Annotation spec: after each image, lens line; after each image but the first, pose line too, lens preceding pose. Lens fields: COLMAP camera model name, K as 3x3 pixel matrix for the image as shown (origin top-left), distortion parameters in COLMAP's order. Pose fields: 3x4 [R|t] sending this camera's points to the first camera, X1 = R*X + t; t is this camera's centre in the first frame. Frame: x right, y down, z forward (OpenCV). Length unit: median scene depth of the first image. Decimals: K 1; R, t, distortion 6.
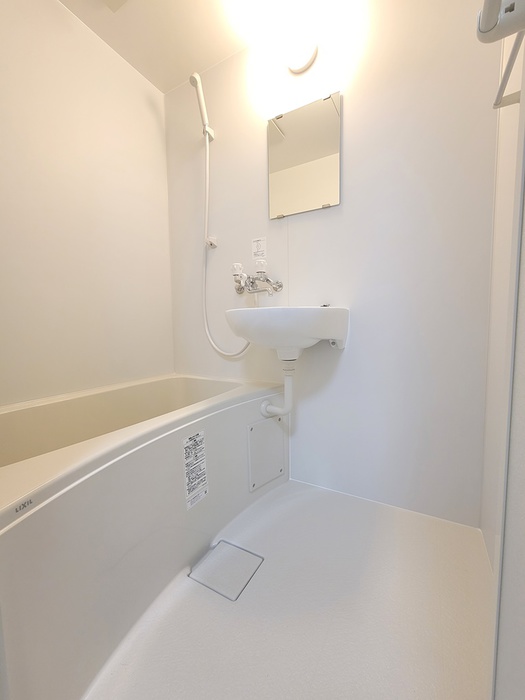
lens RADIAL K [[283.2, 0, 263.7], [0, 283.2, 348.5], [0, 0, 1]] dist [-0.000215, -0.000179]
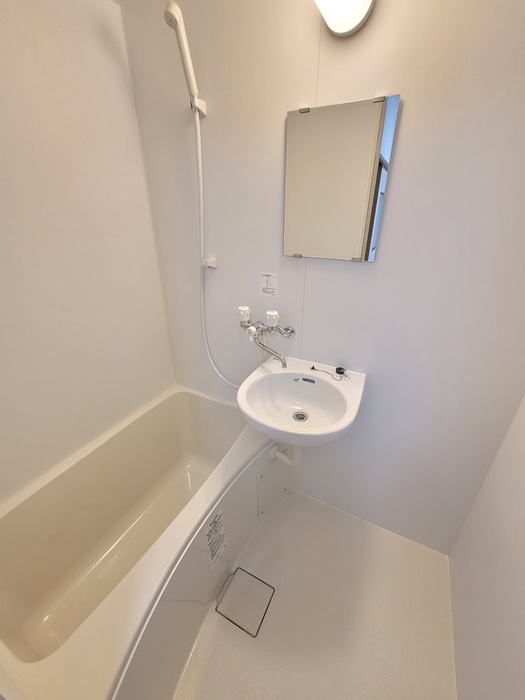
lens RADIAL K [[283.2, 0, 261.5], [0, 283.2, 349.4], [0, 0, 1]] dist [-0.000215, -0.000179]
pose [[0.999242, -0.001726, 0.038895, -0.071893], [-0.012155, 0.935254, 0.353768, -0.476443], [-0.036987, -0.353973, 0.934524, 0.143767]]
